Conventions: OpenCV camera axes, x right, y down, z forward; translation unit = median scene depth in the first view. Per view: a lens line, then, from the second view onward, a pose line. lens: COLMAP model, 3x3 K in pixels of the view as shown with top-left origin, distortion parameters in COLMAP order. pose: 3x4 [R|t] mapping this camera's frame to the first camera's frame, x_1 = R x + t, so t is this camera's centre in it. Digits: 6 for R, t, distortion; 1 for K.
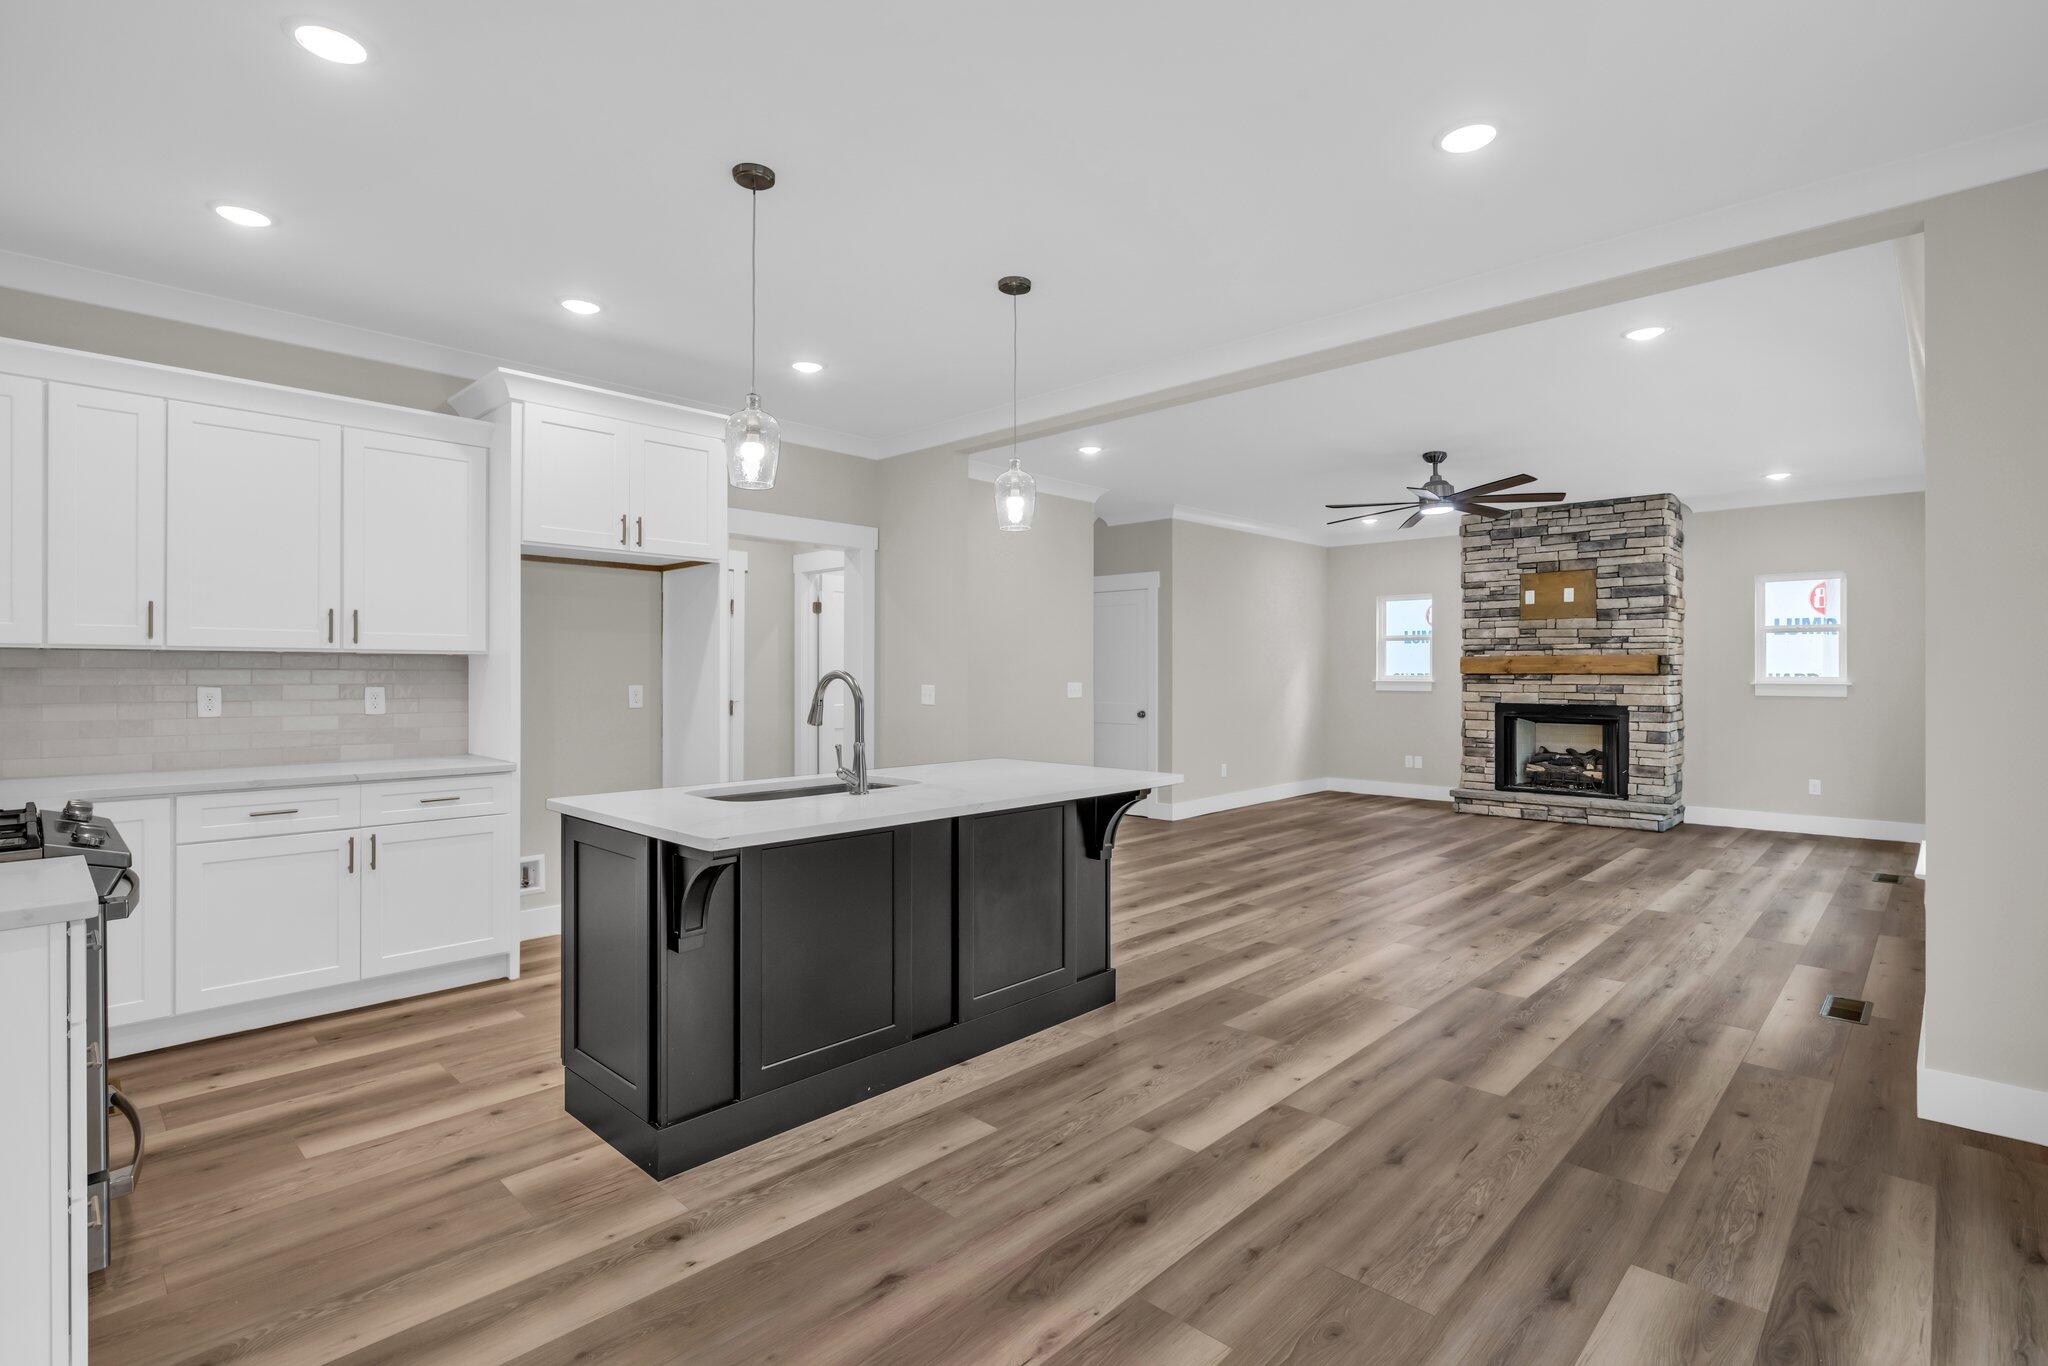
lens RADIAL K [[964.1, 0, 1028.5], [0, 964.1, 673.6], [0, 0, 1]] dist [-0.007928, 0.001048]
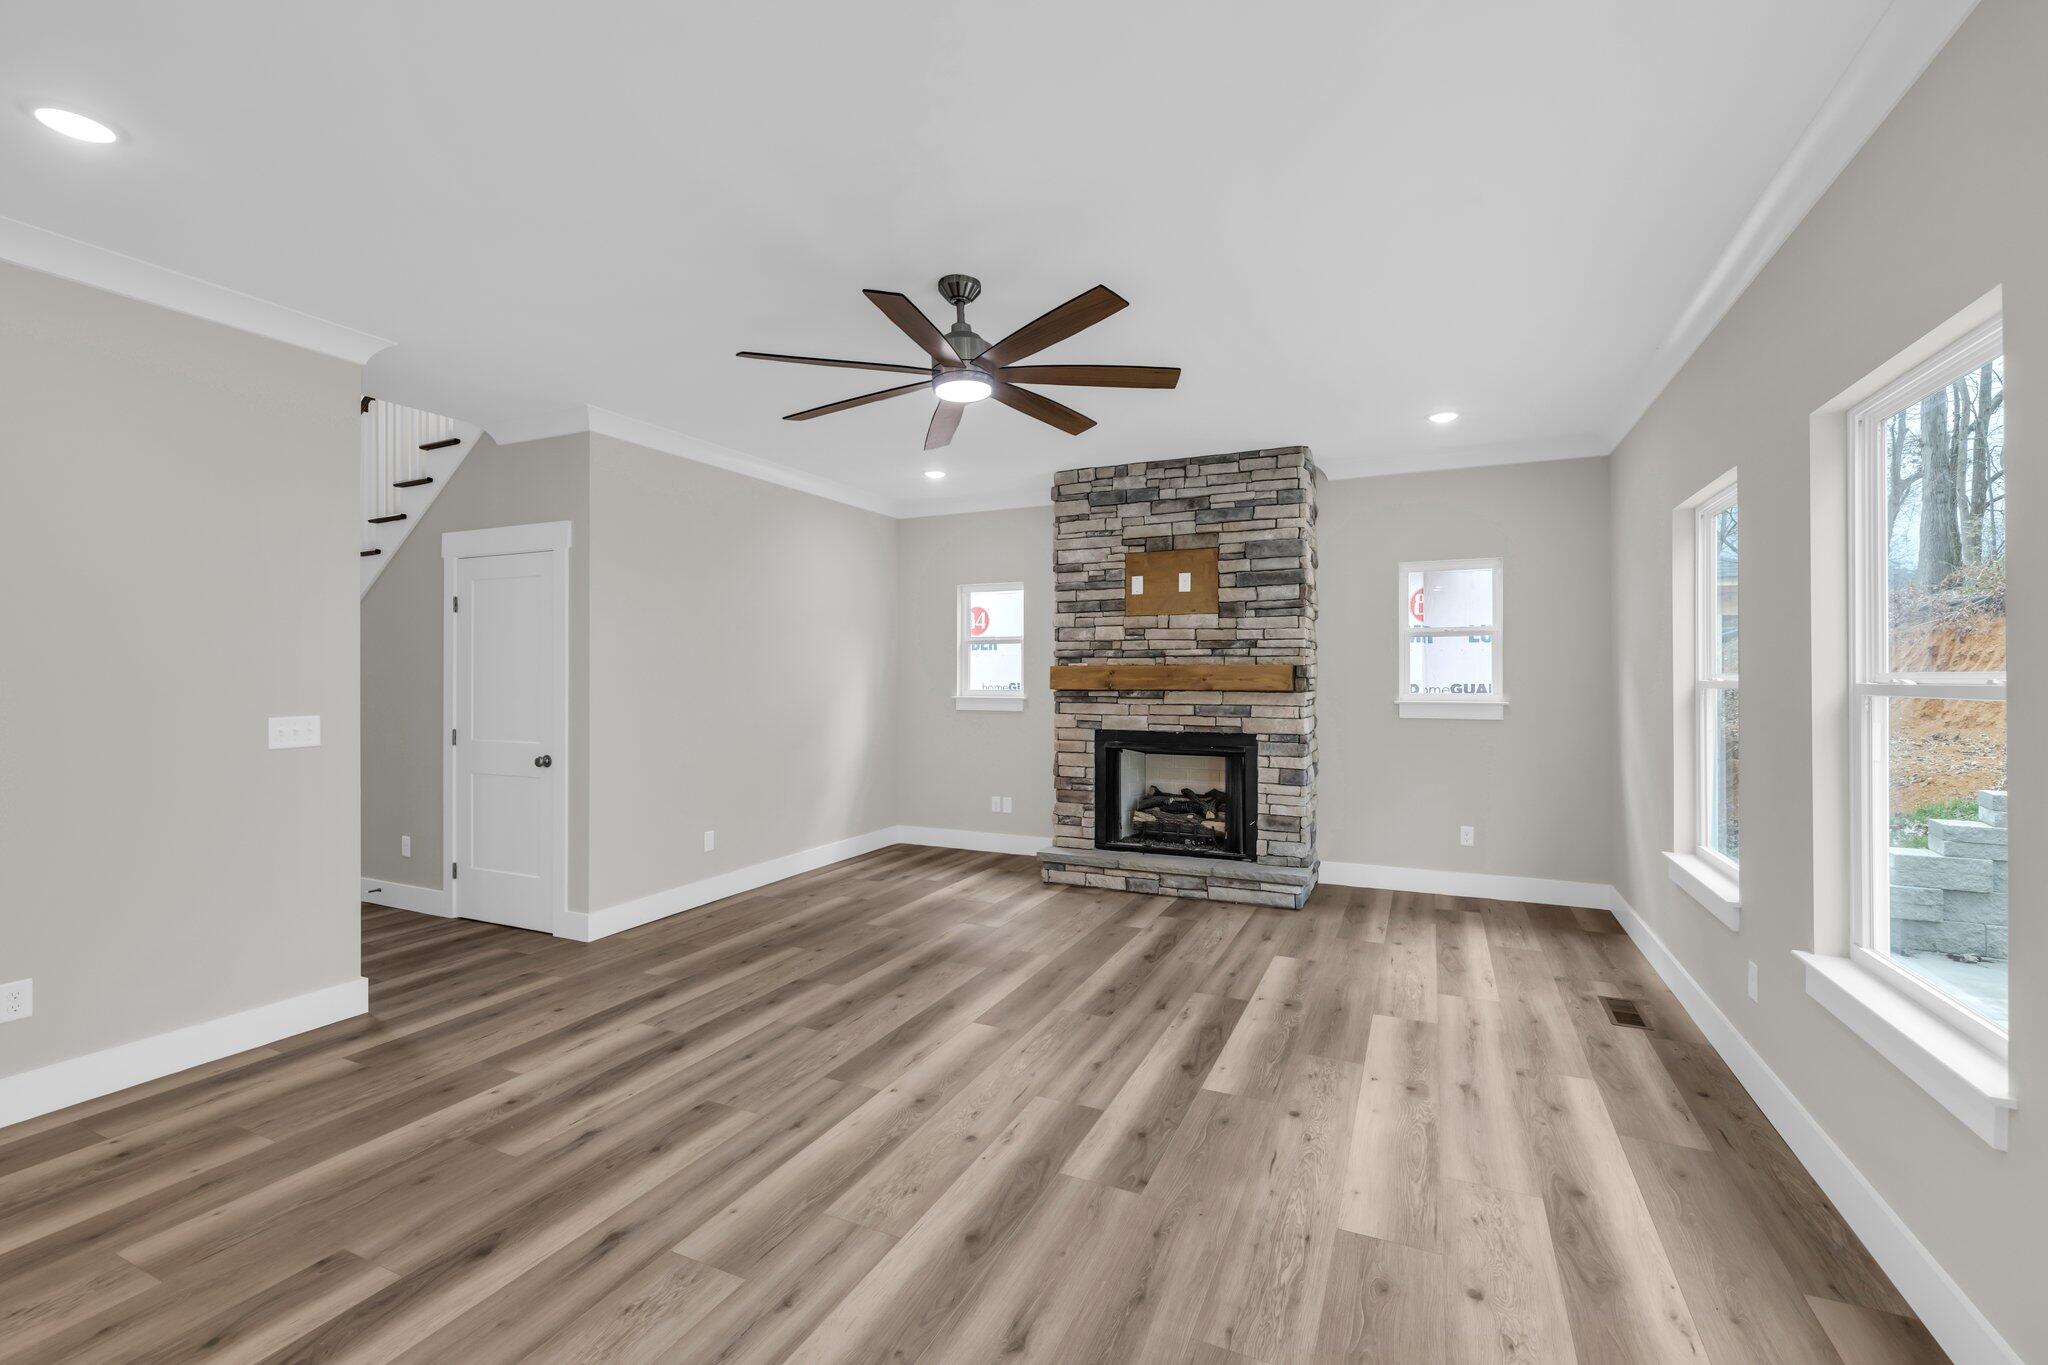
lens RADIAL K [[872.5, 0, 1021.0], [0, 872.5, 676.9], [0, 0, 1]] dist [-0.001777, -0.000696]
pose [[0.946794, -0.000533, 0.321839, 0.250975], [0.000573, 1.000000, -0.000029, -0.010589], [-0.321839, 0.000212, 0.946795, 0.448550]]
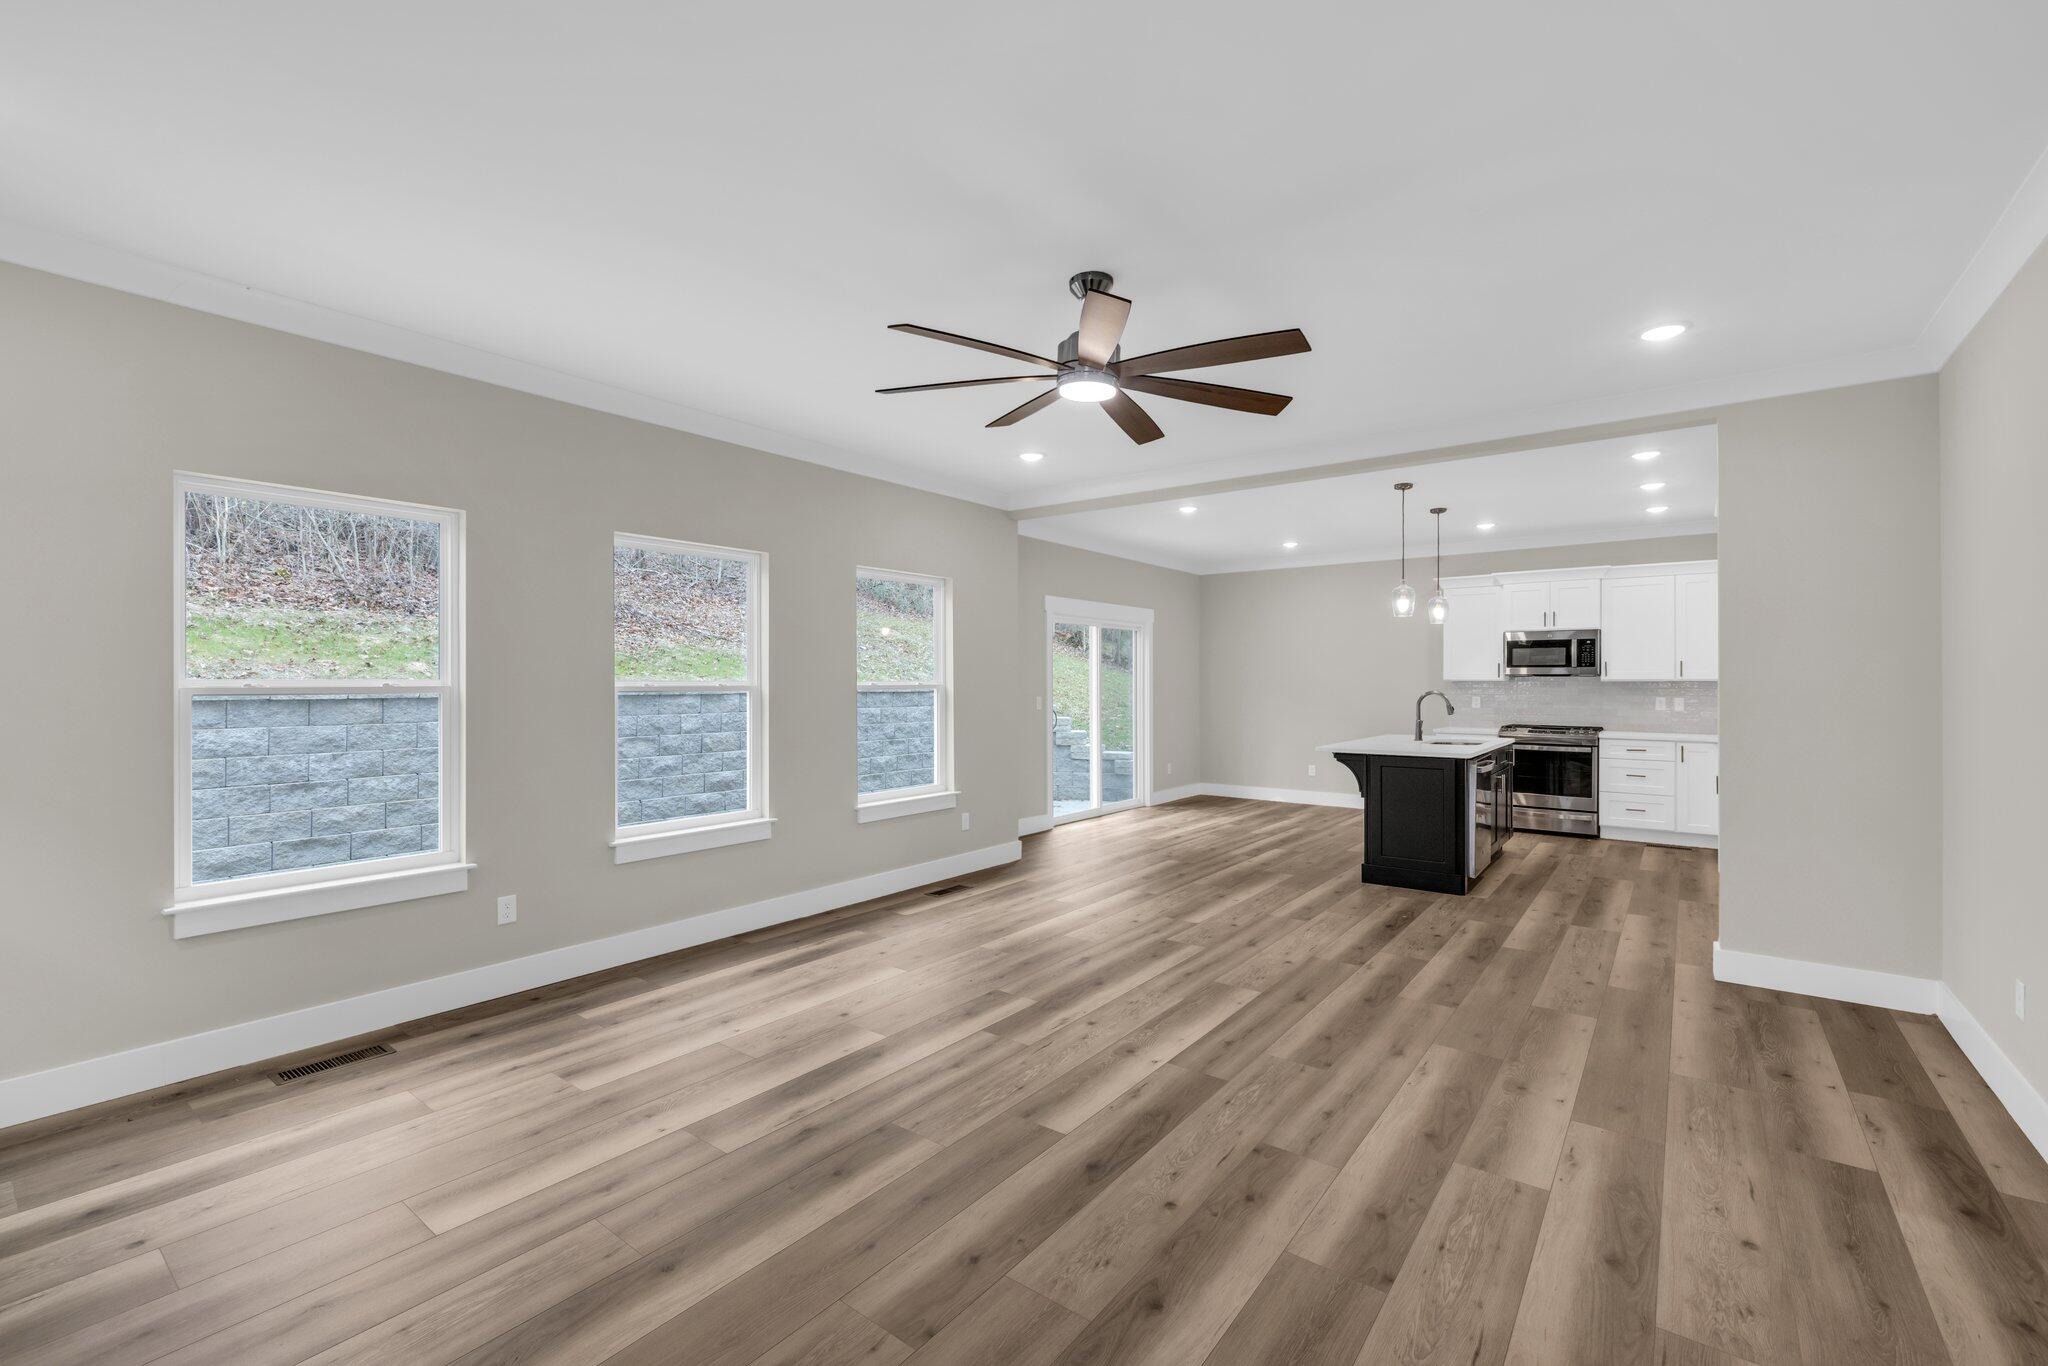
lens RADIAL K [[872.5, 0, 1021.4], [0, 872.5, 678.4], [0, 0, 1]] dist [-0.001777, -0.000696]
pose [[-0.993969, -0.000641, -0.109656, 0.426914], [-0.000244, 0.999993, -0.003632, -0.011072], [0.109657, -0.003583, -0.993963, 1.221335]]
